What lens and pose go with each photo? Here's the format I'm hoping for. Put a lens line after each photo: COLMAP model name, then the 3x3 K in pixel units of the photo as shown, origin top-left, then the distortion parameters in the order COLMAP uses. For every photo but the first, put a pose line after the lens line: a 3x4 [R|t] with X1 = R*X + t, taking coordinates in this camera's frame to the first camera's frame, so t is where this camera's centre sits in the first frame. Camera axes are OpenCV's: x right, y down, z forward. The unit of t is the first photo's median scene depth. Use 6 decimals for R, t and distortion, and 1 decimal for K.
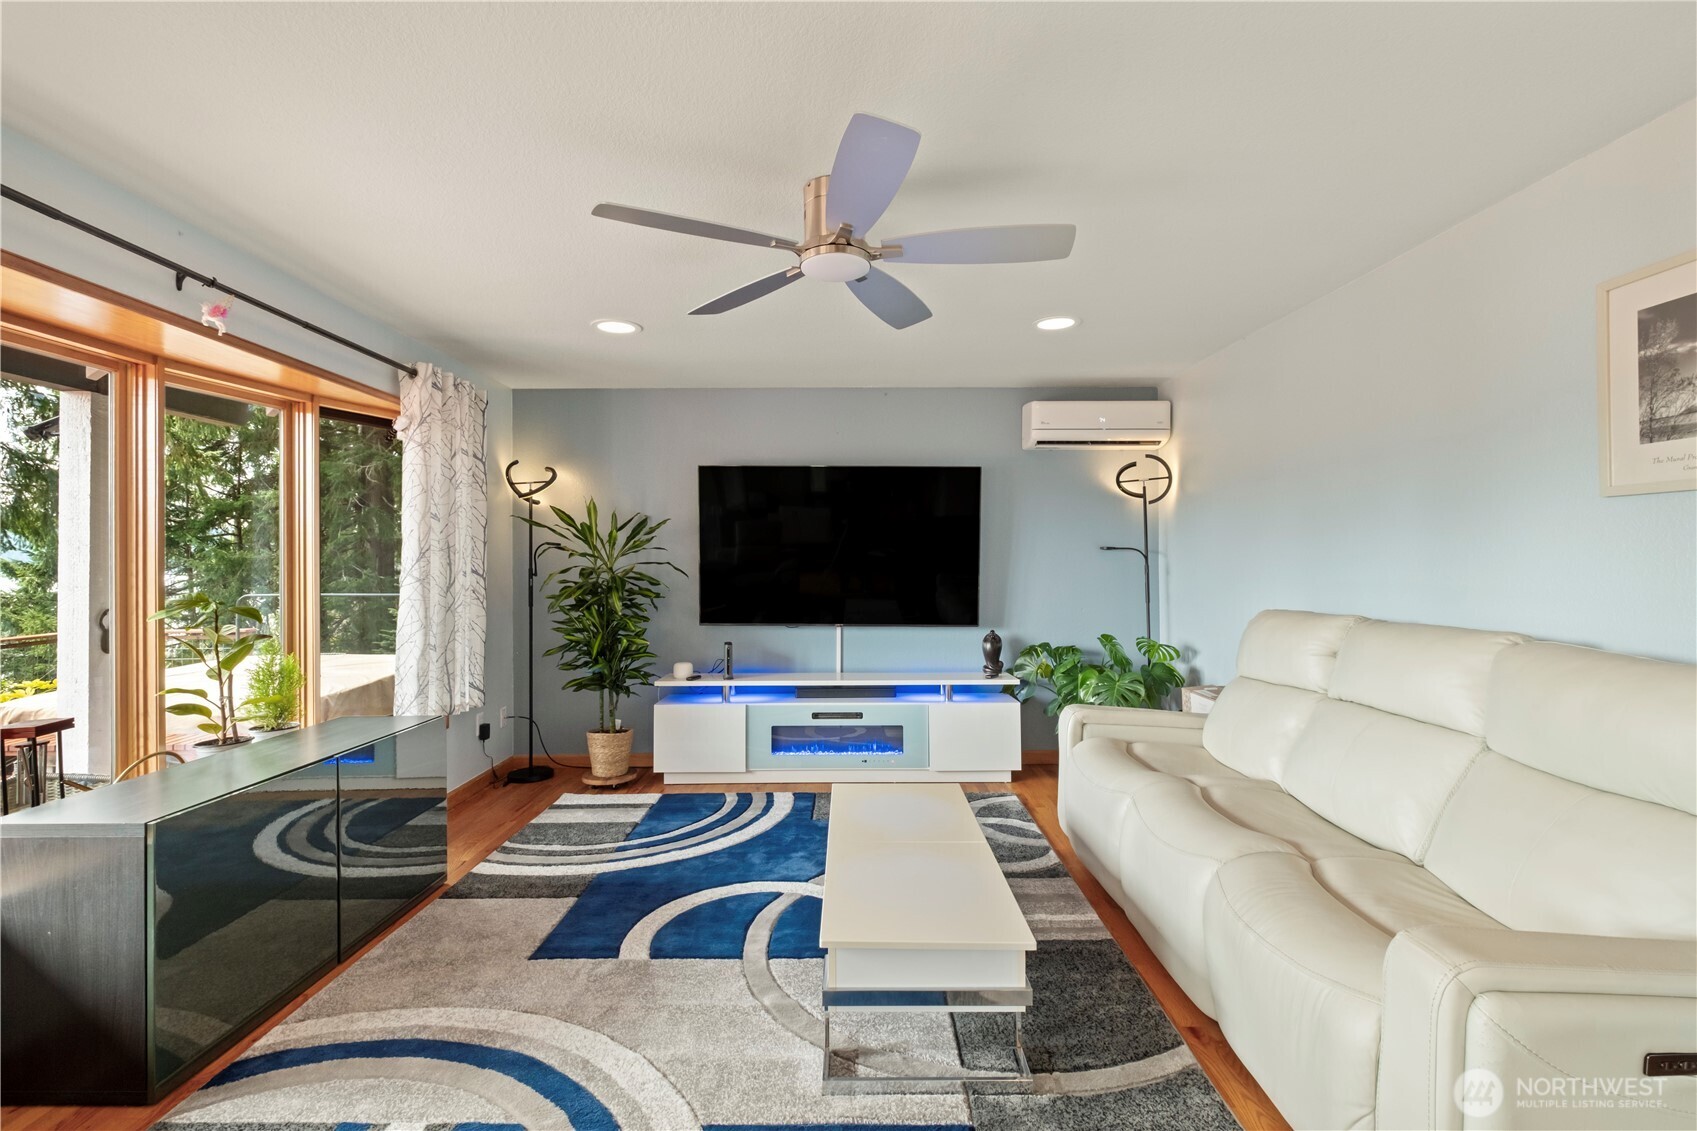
lens RADIAL K [[742.3, 0, 853.7], [0, 742.3, 555.2], [0, 0, 1]] dist [0.001716, -0.000981]
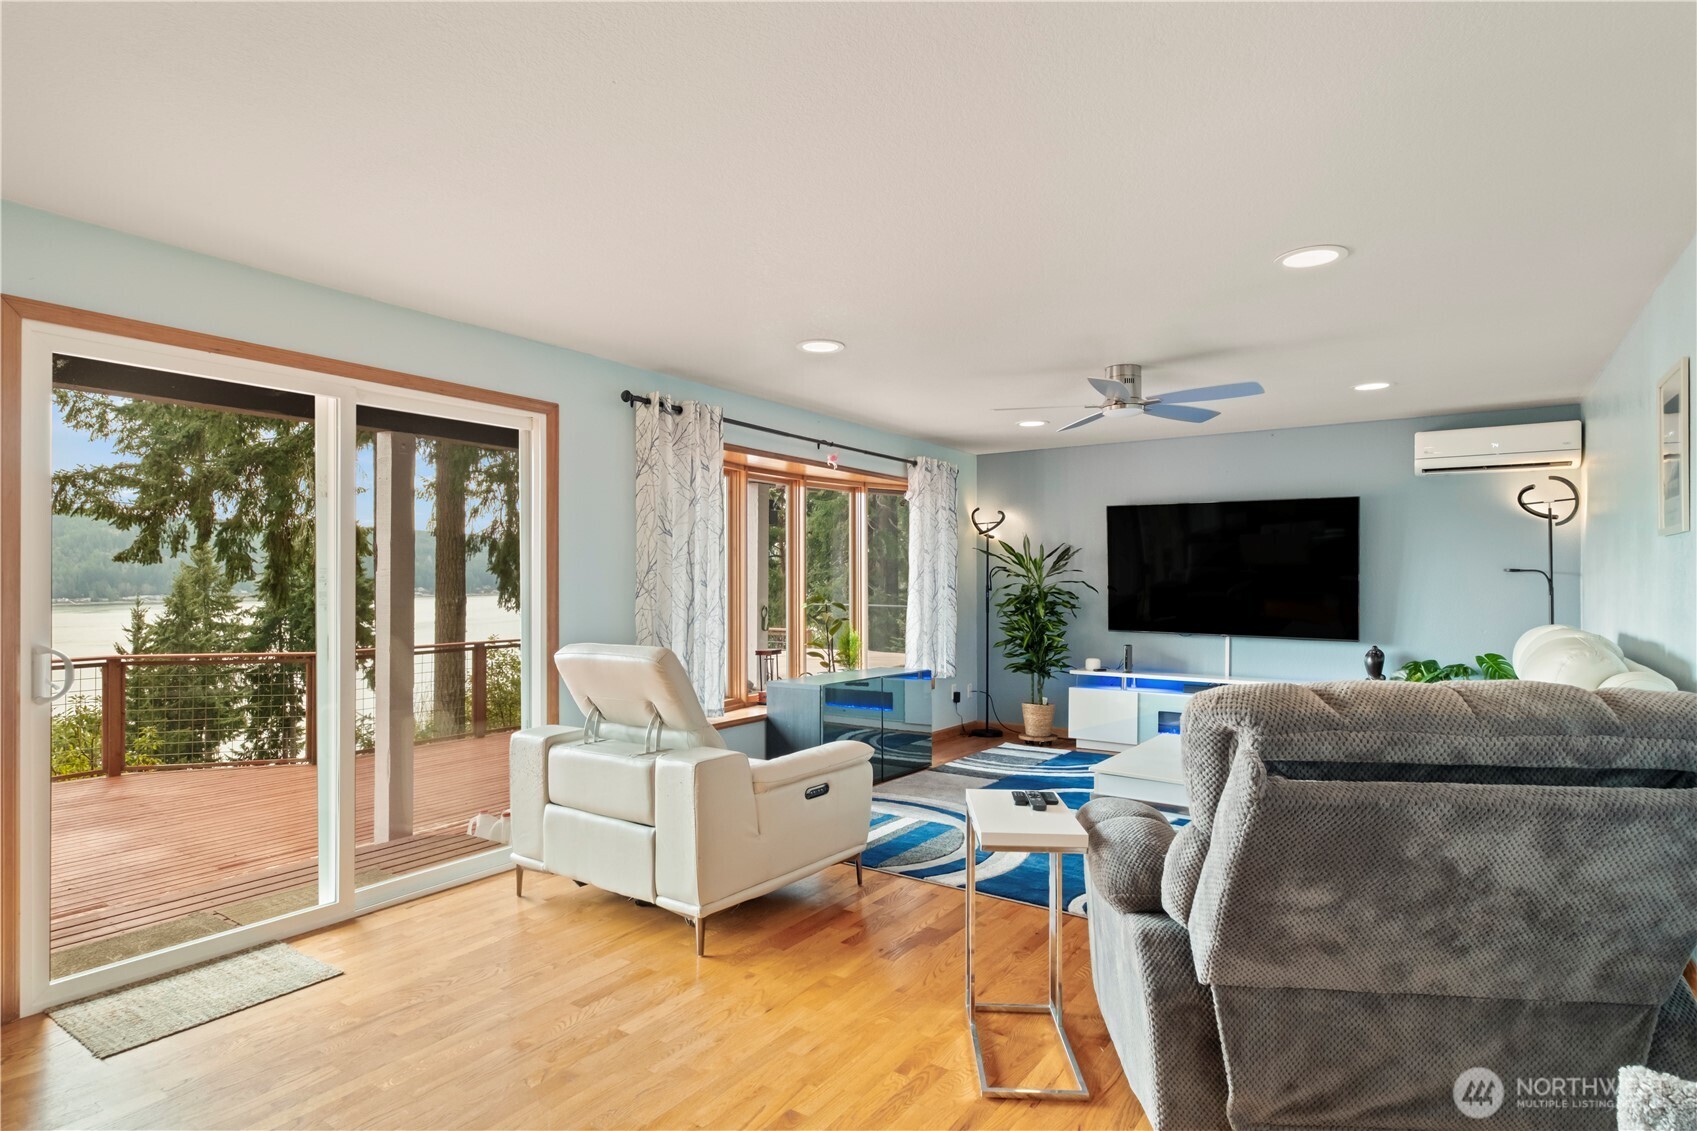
lens RADIAL K [[894.2, 0, 839.6], [0, 894.2, 576.2], [0, 0, 1]] dist [-0.003734, -0.000387]
pose [[0.815595, 0.003044, -0.578615, 0.324466], [-0.002671, 0.999995, 0.001496, -0.000558], [0.578617, 0.000326, 0.815600, -0.553604]]
